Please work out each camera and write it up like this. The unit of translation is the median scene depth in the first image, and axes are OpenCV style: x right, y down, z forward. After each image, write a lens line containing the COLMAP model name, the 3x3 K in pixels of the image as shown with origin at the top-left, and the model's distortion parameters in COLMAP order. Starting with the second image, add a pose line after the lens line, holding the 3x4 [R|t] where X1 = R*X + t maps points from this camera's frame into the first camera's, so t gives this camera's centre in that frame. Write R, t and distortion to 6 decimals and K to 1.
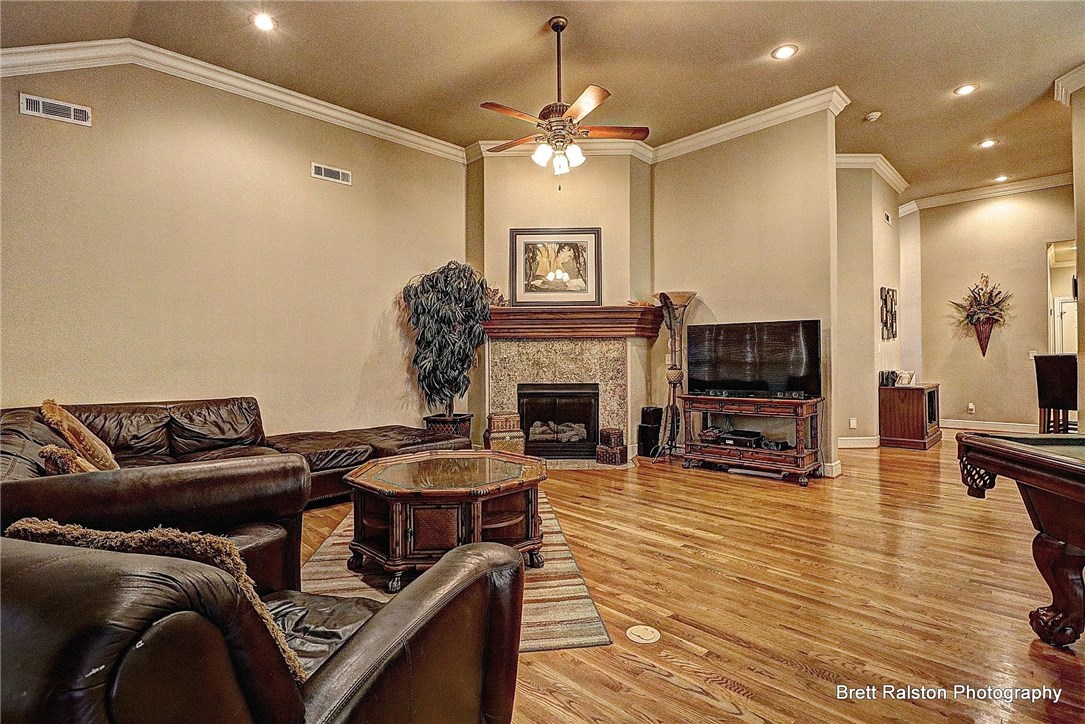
lens RADIAL K [[516.8, 0, 567.0], [0, 516.8, 348.3], [0, 0, 1]] dist [-0.000906, -0.013065]
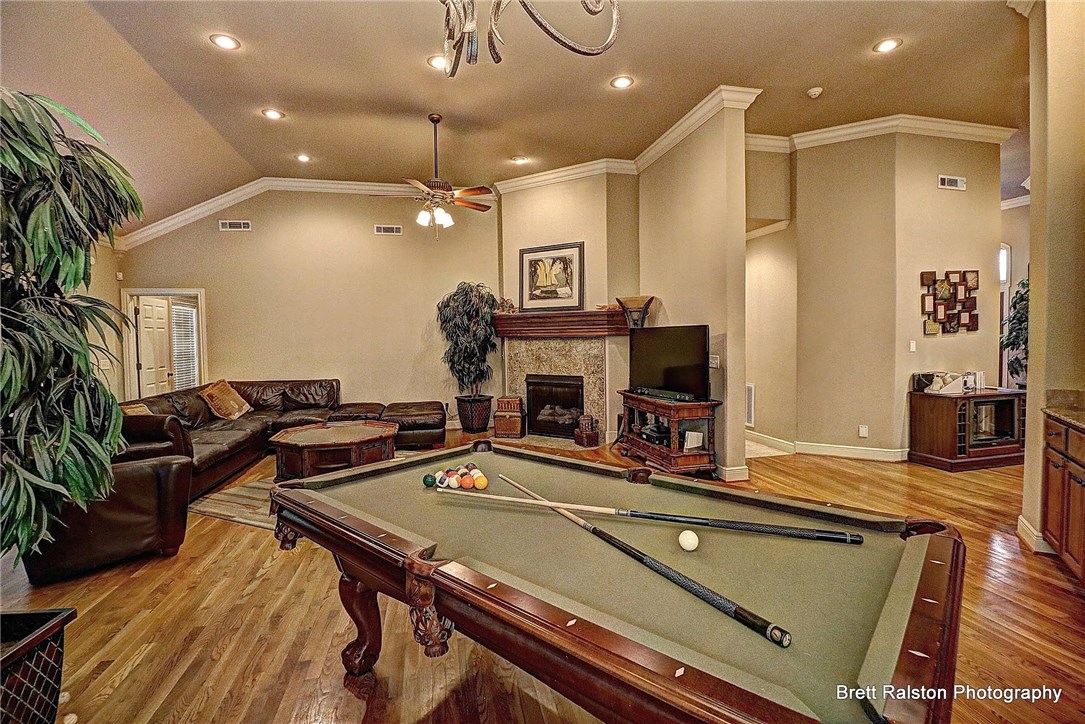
lens RADIAL K [[516.8, 0, 567.0], [0, 516.8, 348.3], [0, 0, 1]] dist [-0.000906, -0.013065]
pose [[0.853190, 0.010951, -0.521486, 0.638894], [0.015409, 0.998814, 0.046184, -0.049867], [0.521373, -0.047440, 0.852009, -0.008590]]
